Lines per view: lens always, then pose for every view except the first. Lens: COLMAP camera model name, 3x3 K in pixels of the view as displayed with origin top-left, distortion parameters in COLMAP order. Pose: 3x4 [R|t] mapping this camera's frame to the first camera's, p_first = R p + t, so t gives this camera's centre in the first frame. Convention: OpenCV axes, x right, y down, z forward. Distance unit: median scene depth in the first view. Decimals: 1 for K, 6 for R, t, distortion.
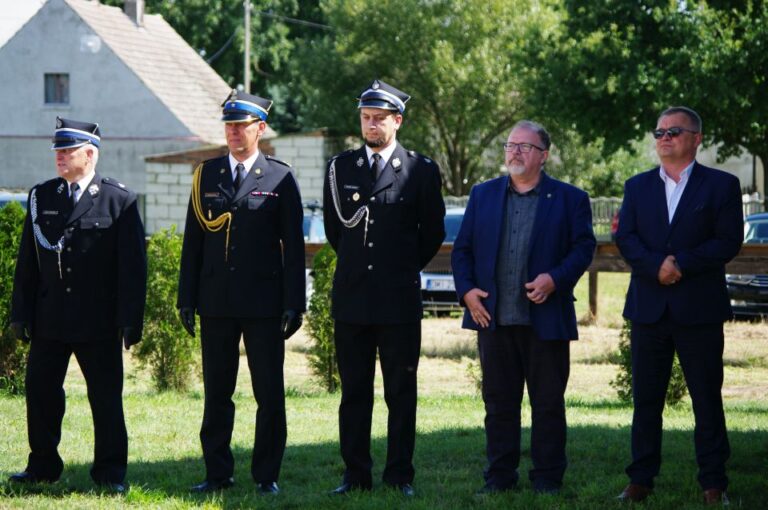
lens RADIAL K [[3150.5, 0, 384.0], [0, 3150.5, 255.0], [0, 0, 1]] dist [0.604092, 2.736573]
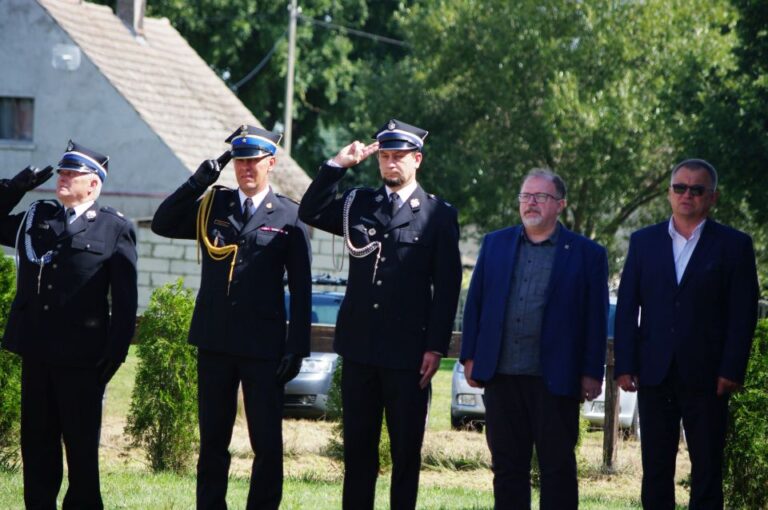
lens RADIAL K [[4986.0, 0, 384.0], [0, 4986.0, 255.0], [0, 0, 1]] dist [-0.212800, 302.000191]
pose [[0.998964, 0.038353, -0.024489, 0.006866], [-0.039048, 0.998829, -0.028562, 0.006486], [0.023365, 0.029489, 0.999292, -0.111350]]
